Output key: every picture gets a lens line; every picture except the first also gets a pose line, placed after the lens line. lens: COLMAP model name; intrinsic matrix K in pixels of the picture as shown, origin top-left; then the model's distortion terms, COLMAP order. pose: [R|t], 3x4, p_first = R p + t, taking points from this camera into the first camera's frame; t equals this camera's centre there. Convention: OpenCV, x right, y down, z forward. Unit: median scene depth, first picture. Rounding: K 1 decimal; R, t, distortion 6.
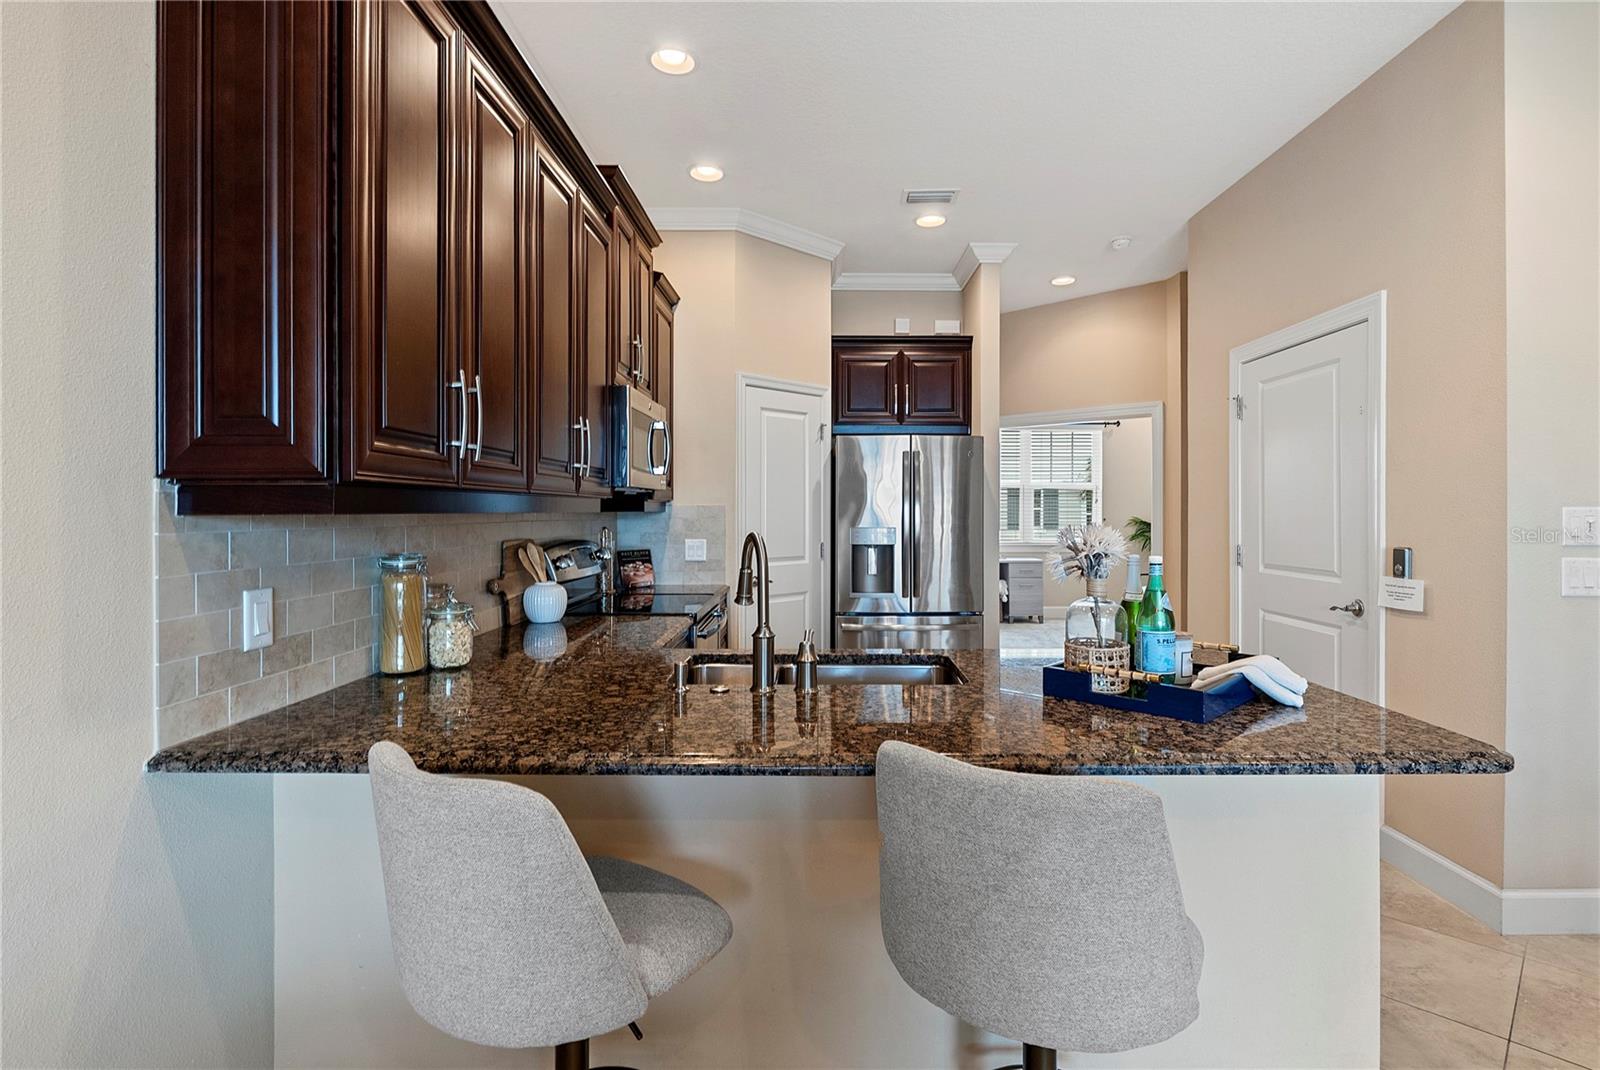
lens RADIAL K [[772.4, 0, 839.8], [0, 772.4, 516.9], [0, 0, 1]] dist [-0.000117, -0.000037]
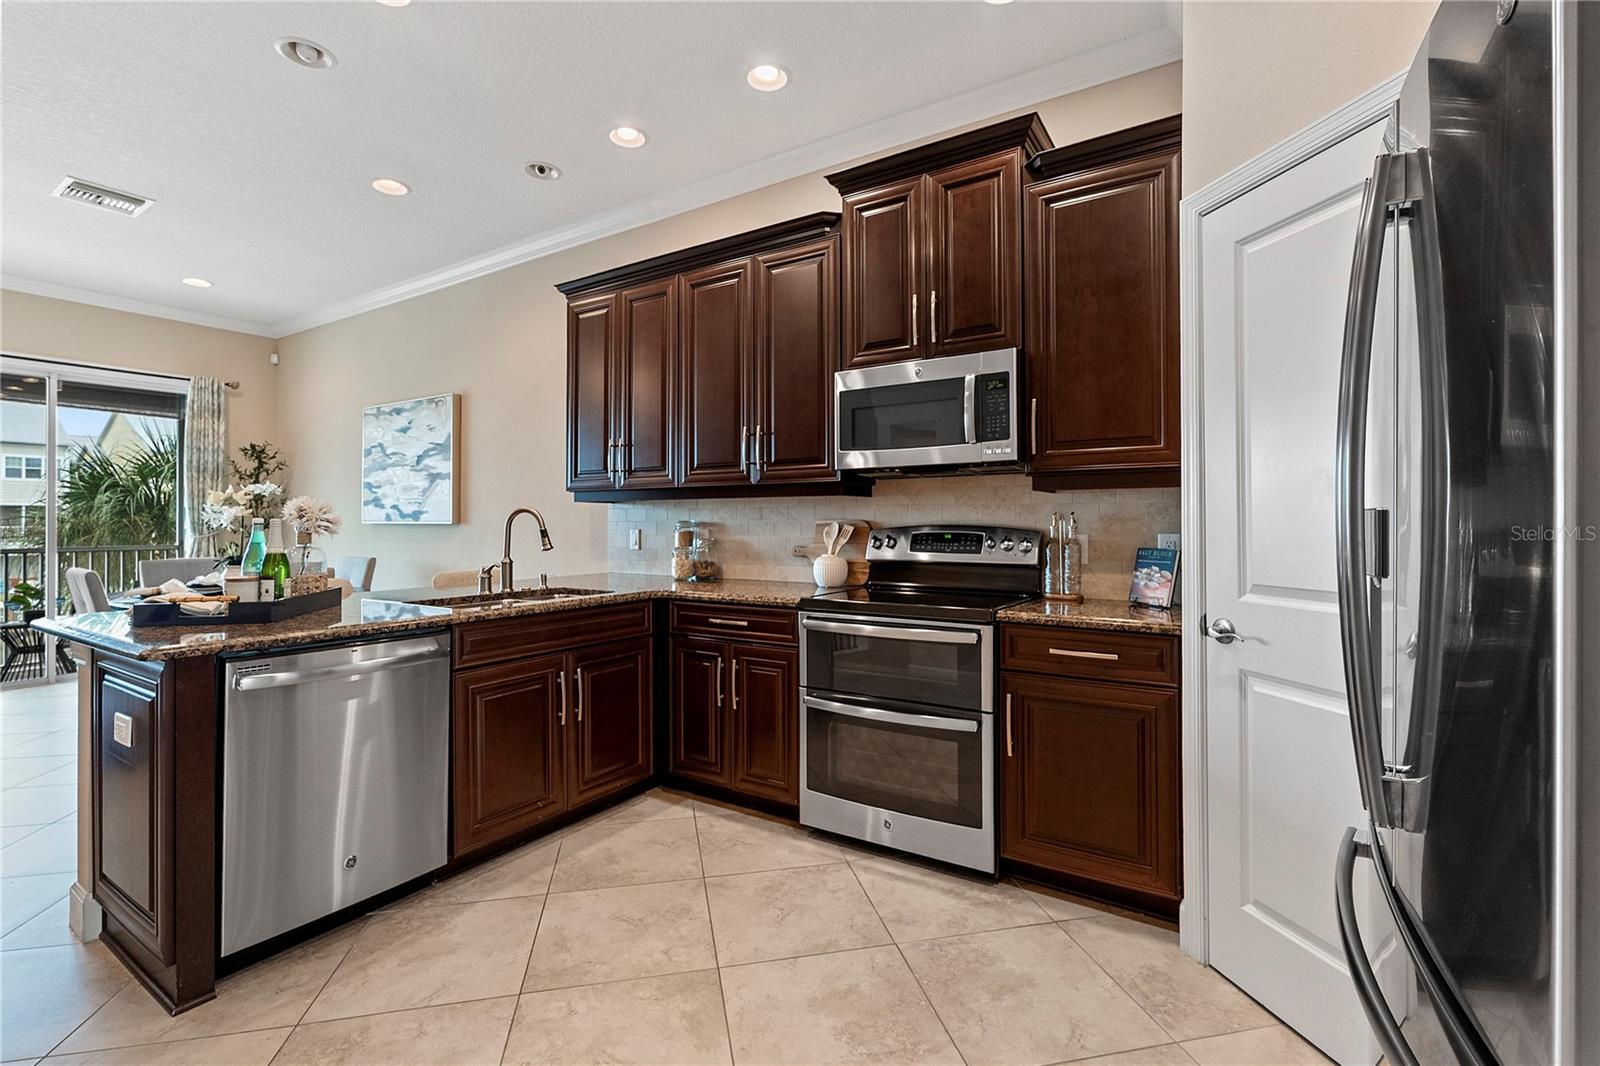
lens RADIAL K [[718.8, 0, 795.5], [0, 718.8, 520.4], [0, 0, 1]] dist [0.008532, -0.000898]
pose [[-0.559170, -0.002641, -0.829049, 0.725082], [-0.005268, 0.999986, 0.000368, 0.036380], [0.829036, 0.004573, -0.559176, 1.927985]]
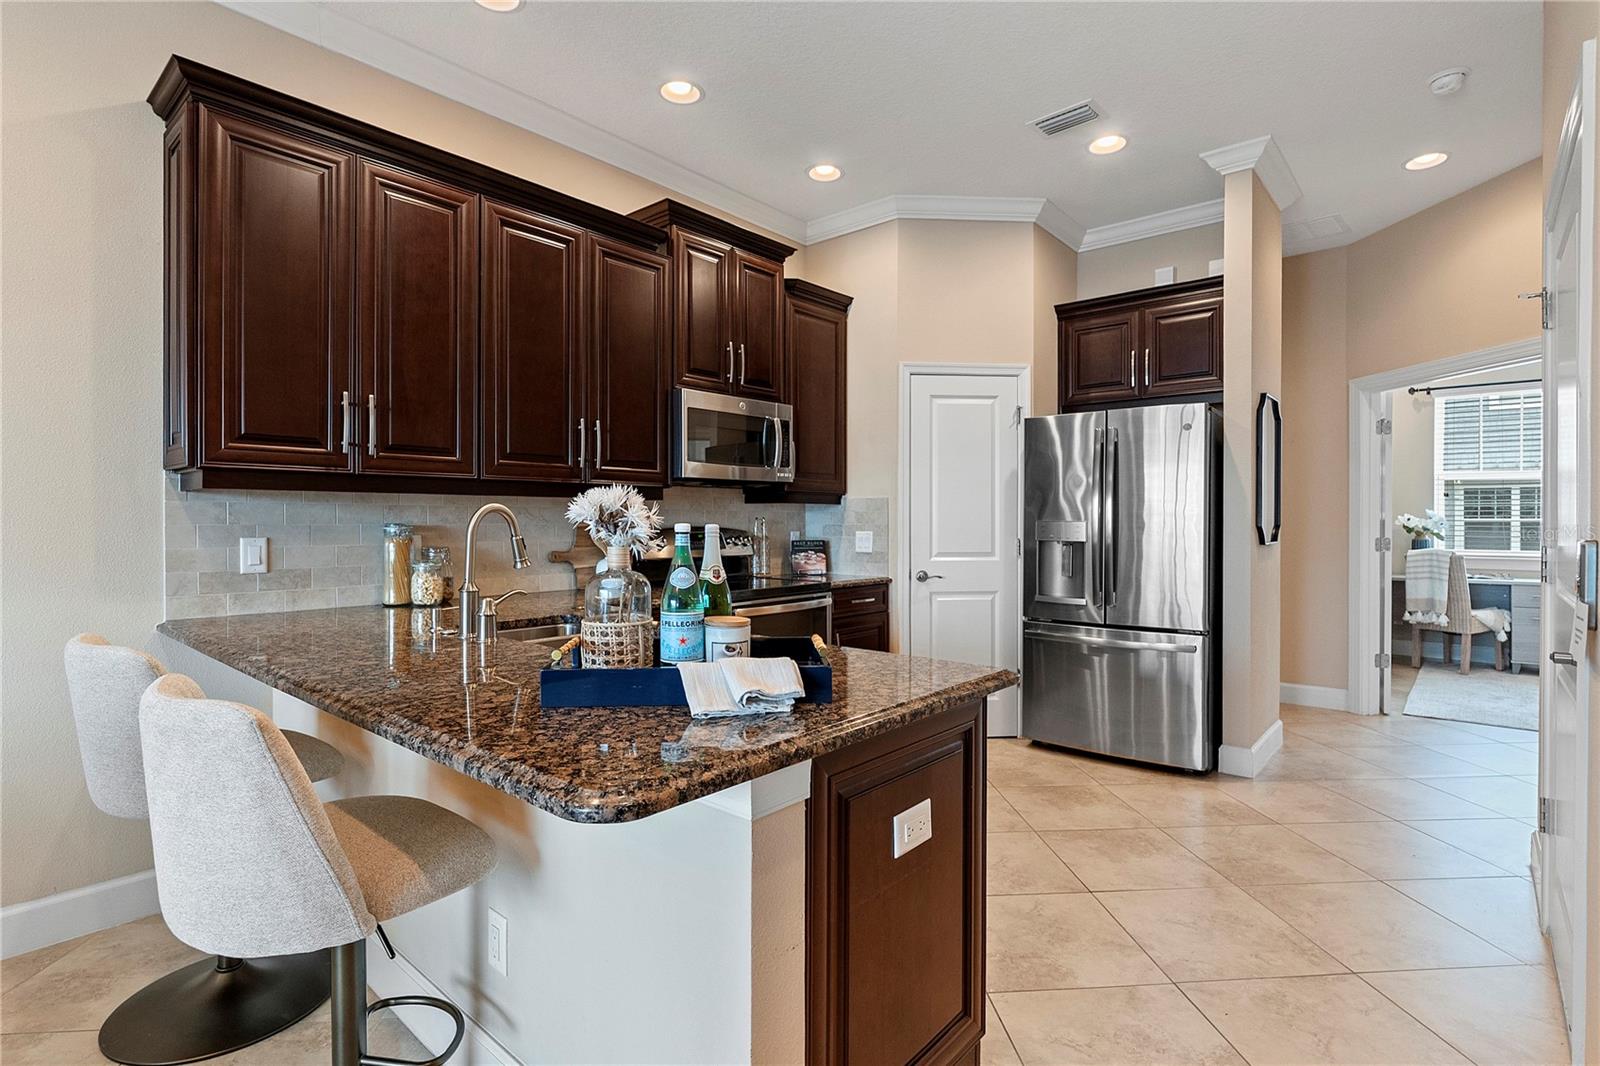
lens RADIAL K [[772.4, 0, 828.3], [0, 772.4, 524.7], [0, 0, 1]] dist [-0.000117, -0.000037]
pose [[0.756496, 0.000560, -0.653998, 0.818798], [-0.003393, 0.999990, -0.003069, 0.042993], [0.653989, 0.004540, 0.756490, 0.356470]]
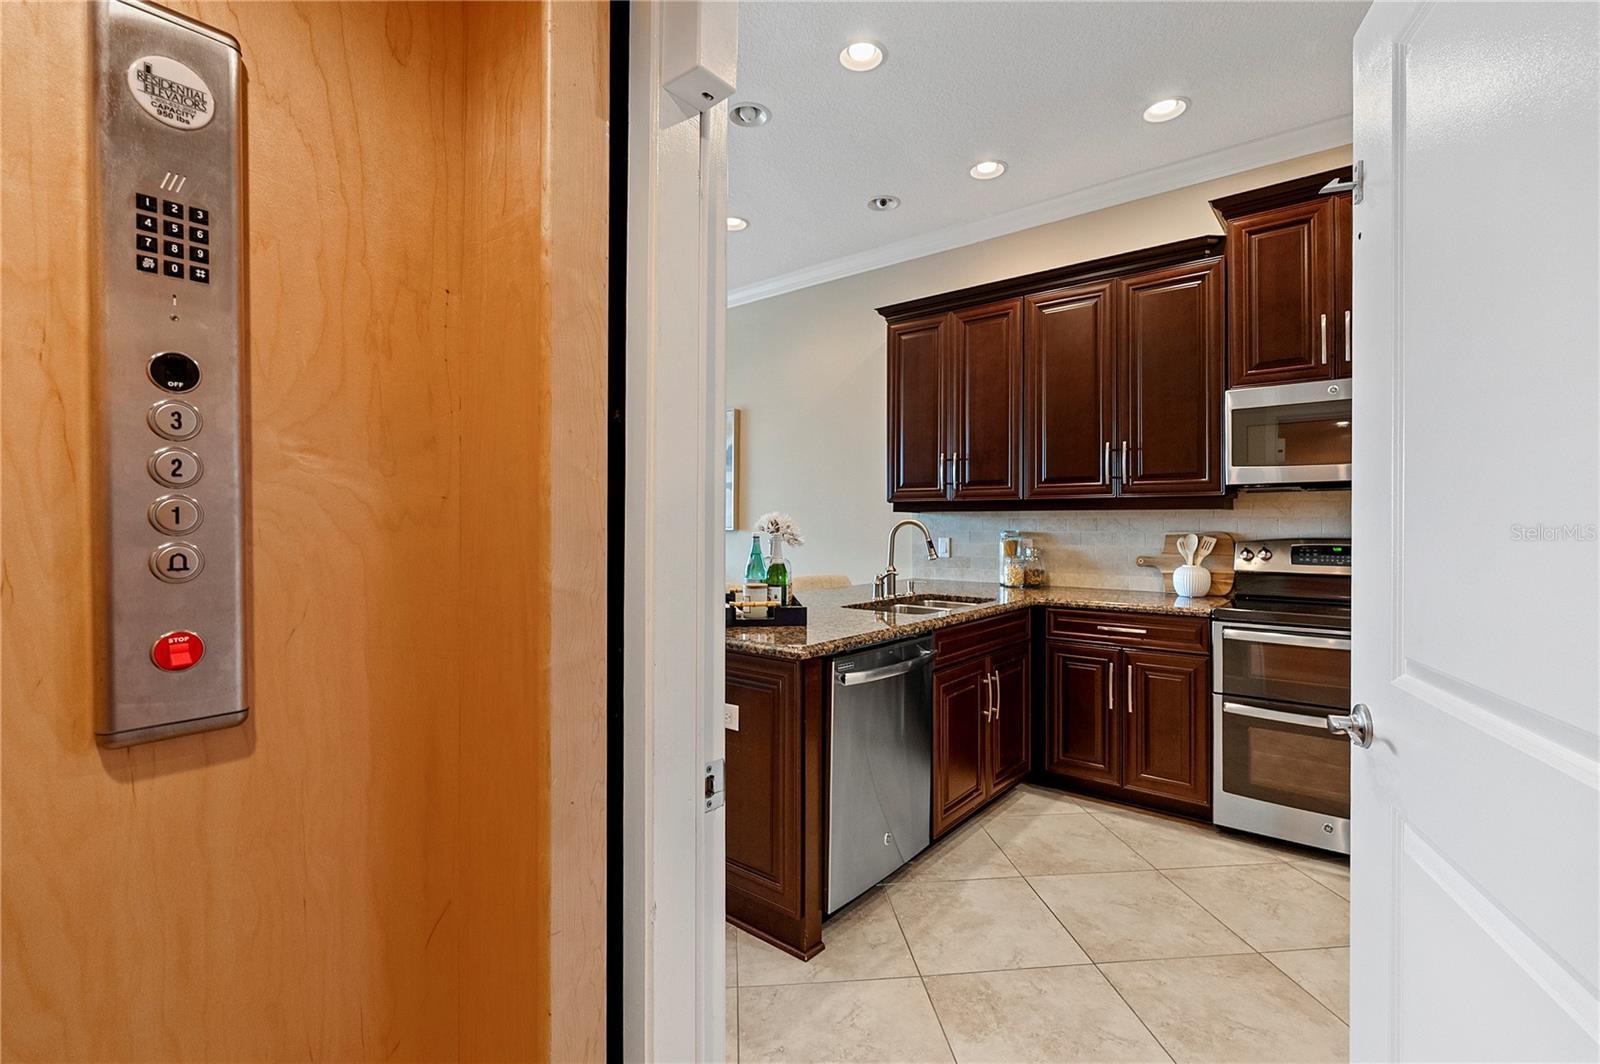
lens RADIAL K [[718.8, 0, 805.7], [0, 718.8, 524.0], [0, 0, 1]] dist [0.008532, -0.000898]
pose [[-0.635136, -0.001096, -0.772400, 1.135993], [-0.008689, 0.999946, 0.005726, 0.017942], [0.772352, 0.010348, -0.635111, 1.527390]]
